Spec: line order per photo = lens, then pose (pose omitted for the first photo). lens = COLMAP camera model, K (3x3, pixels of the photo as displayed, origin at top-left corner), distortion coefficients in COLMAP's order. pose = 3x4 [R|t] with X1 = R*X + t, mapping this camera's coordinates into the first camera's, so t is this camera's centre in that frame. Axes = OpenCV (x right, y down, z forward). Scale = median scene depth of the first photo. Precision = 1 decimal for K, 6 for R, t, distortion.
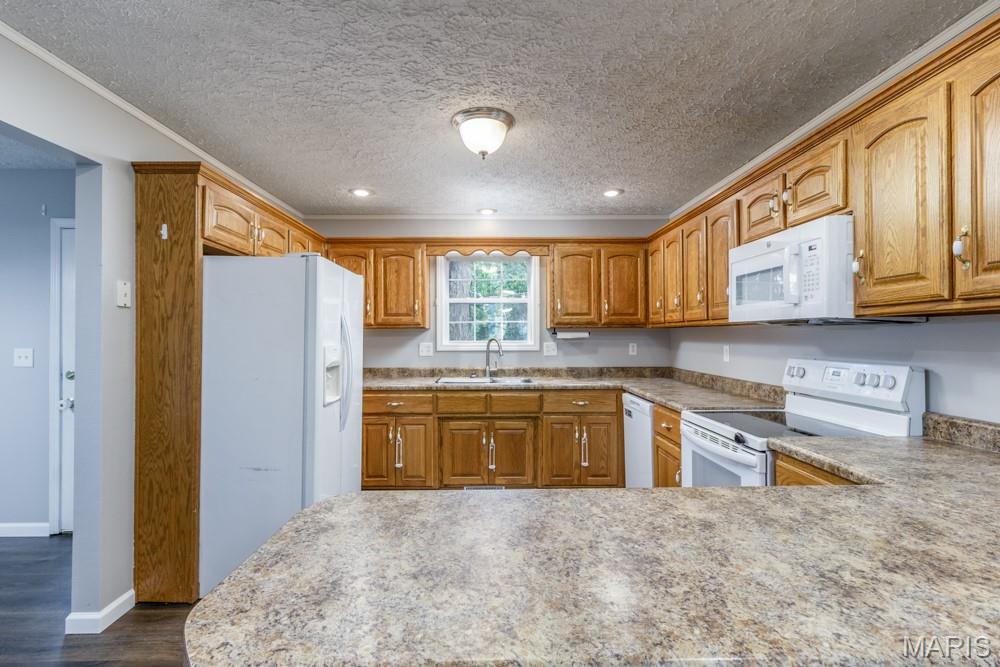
lens RADIAL K [[469.9, 0, 498.9], [0, 469.9, 329.2], [0, 0, 1]] dist [0.002485, 0.000160]
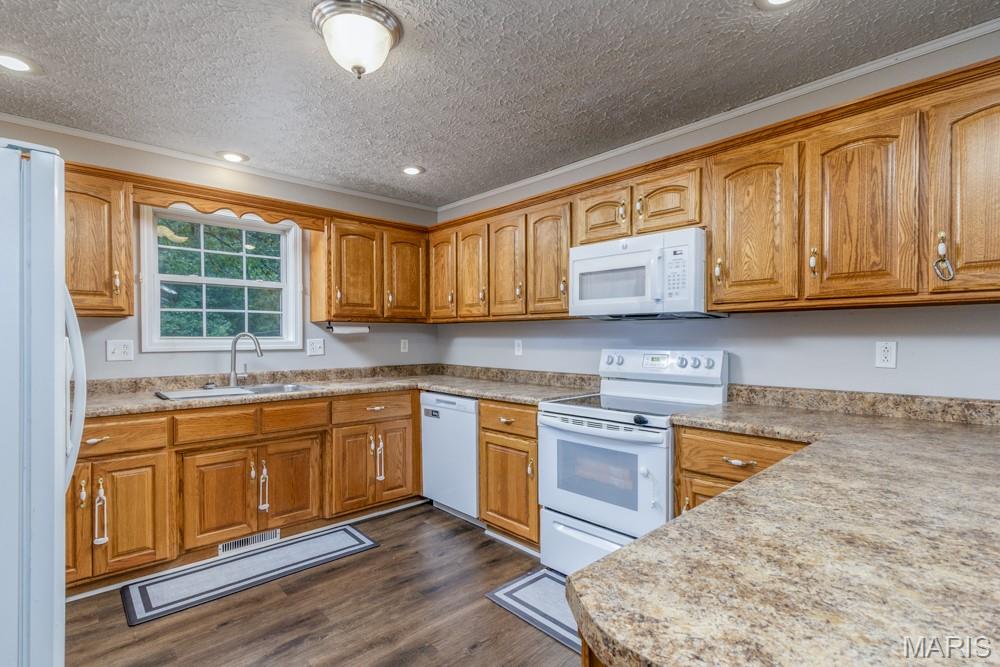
lens RADIAL K [[477.6, 0, 500.6], [0, 477.6, 338.9], [0, 0, 1]] dist [0.000554, 0.000222]
pose [[0.744688, -0.002409, 0.667409, -0.240004], [-0.009362, 0.999857, 0.014055, 0.016348], [-0.667347, -0.016715, 0.744559, 0.201563]]
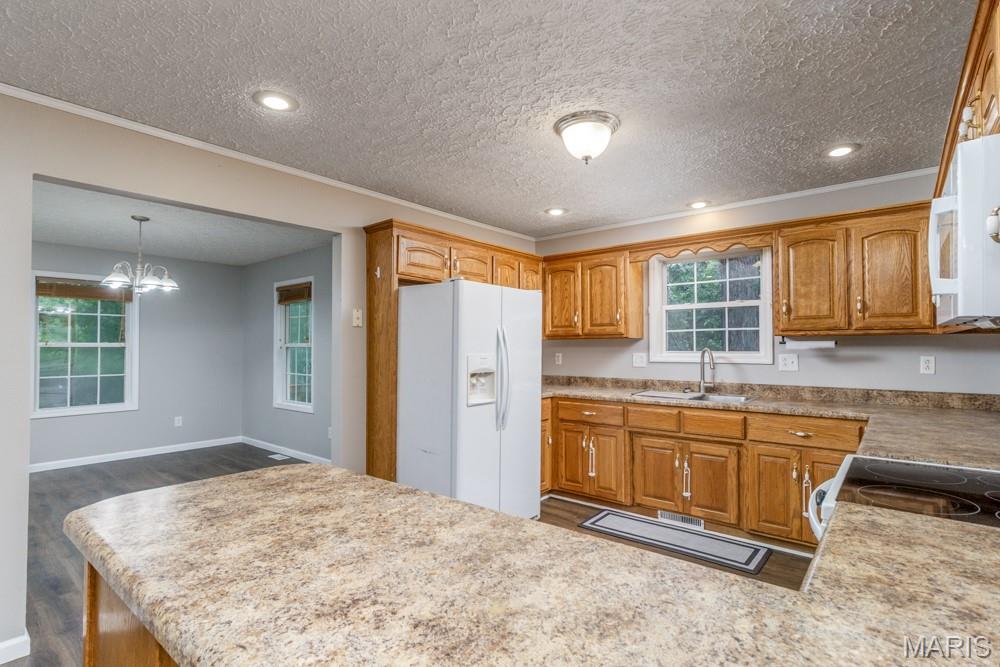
lens RADIAL K [[481.8, 0, 506.9], [0, 481.8, 334.6], [0, 0, 1]] dist [0.001980, 0.000177]
pose [[0.767426, -0.015256, -0.640956, 0.314625], [0.010915, 0.999883, -0.010731, -0.001150], [0.641044, 0.001239, 0.767503, 0.088234]]
